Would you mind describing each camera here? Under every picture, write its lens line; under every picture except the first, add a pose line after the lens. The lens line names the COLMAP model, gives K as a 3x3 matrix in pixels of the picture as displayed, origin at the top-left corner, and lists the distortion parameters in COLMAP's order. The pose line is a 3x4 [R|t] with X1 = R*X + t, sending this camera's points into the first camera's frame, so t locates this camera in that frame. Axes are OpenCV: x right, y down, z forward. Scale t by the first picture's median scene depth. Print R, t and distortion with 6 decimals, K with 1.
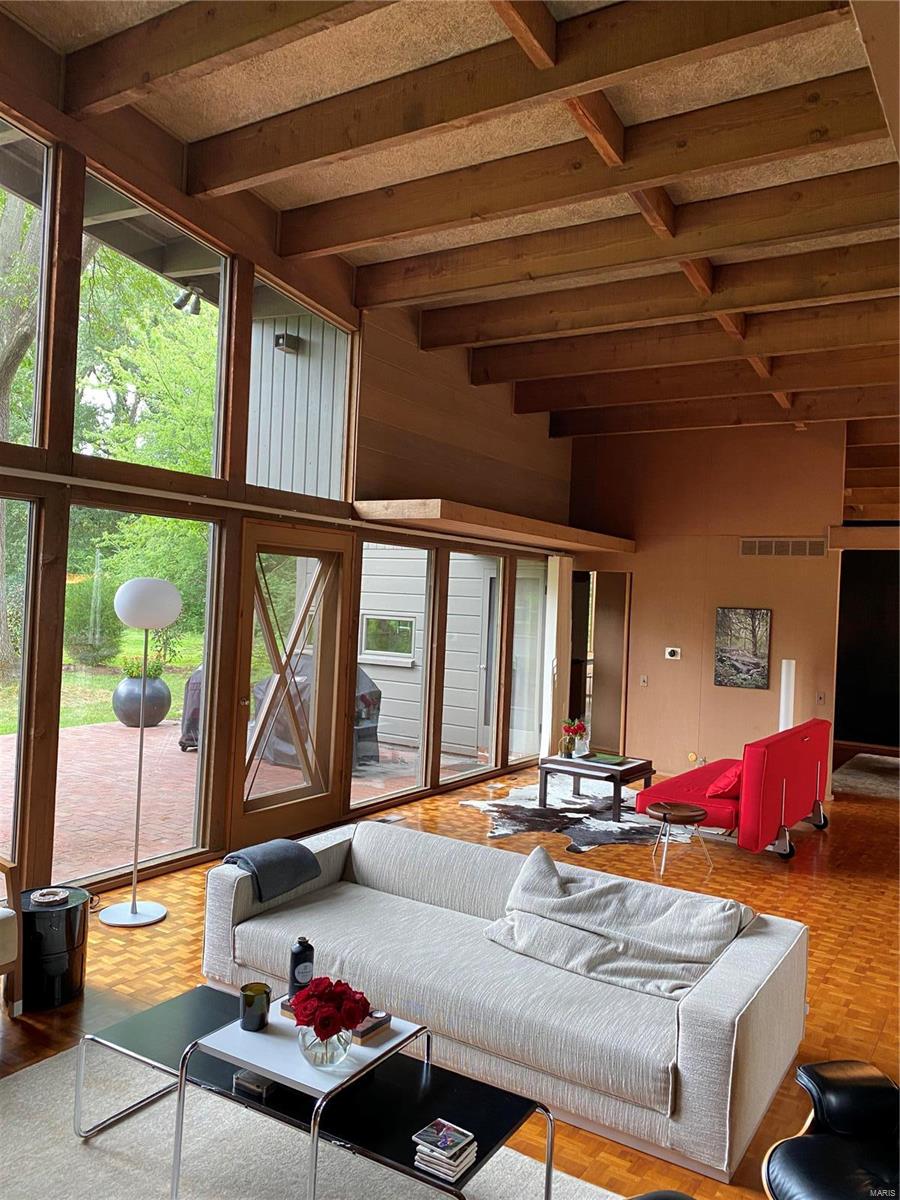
lens RADIAL K [[913.7, 0, 448.0], [0, 913.7, 598.3], [0, 0, 1]] dist [0.035534, -0.051214]
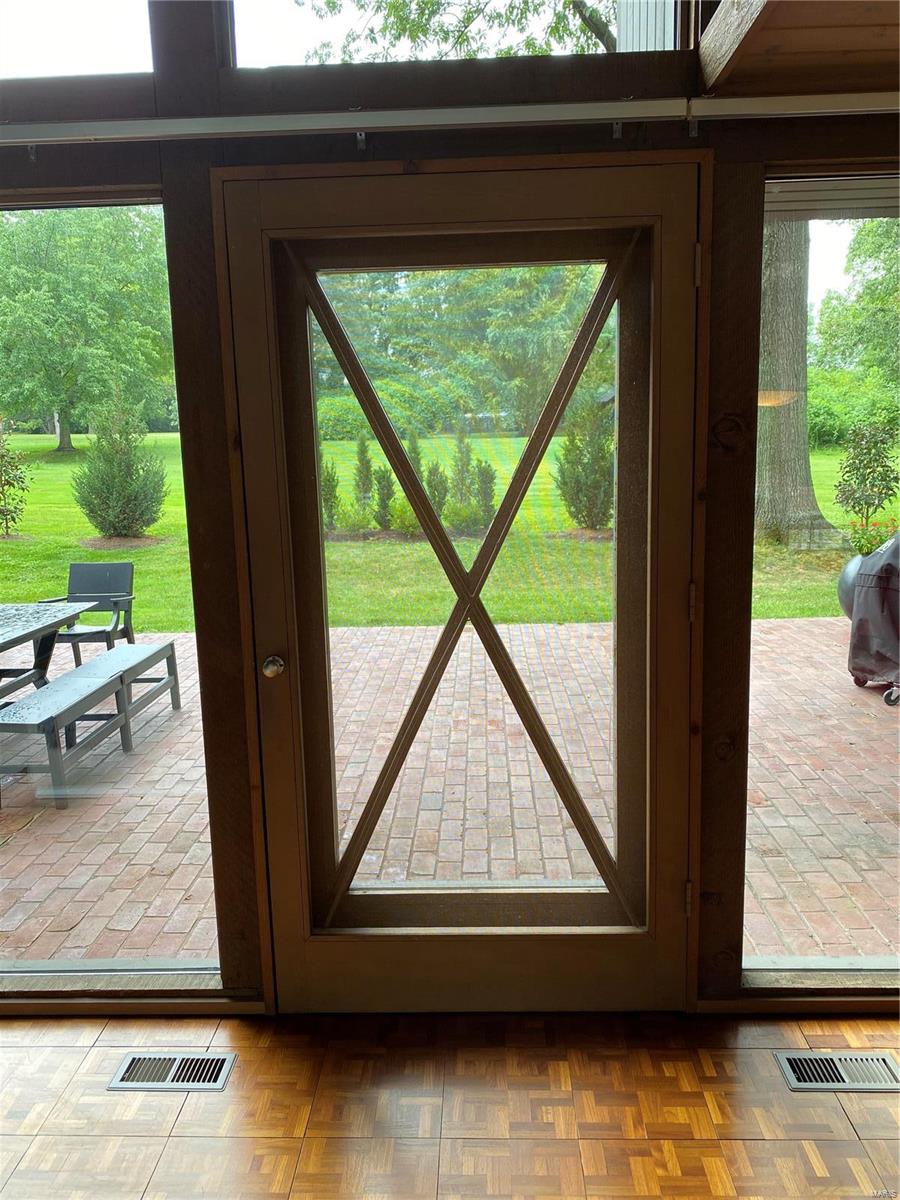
lens RADIAL K [[913.7, 0, 453.4], [0, 913.7, 605.3], [0, 0, 1]] dist [0.035534, -0.051214]
pose [[0.503667, 0.102274, -0.857823, 0.134355], [0.041104, 0.989006, 0.142048, 0.030971], [0.862919, -0.106805, 0.493926, 0.787113]]
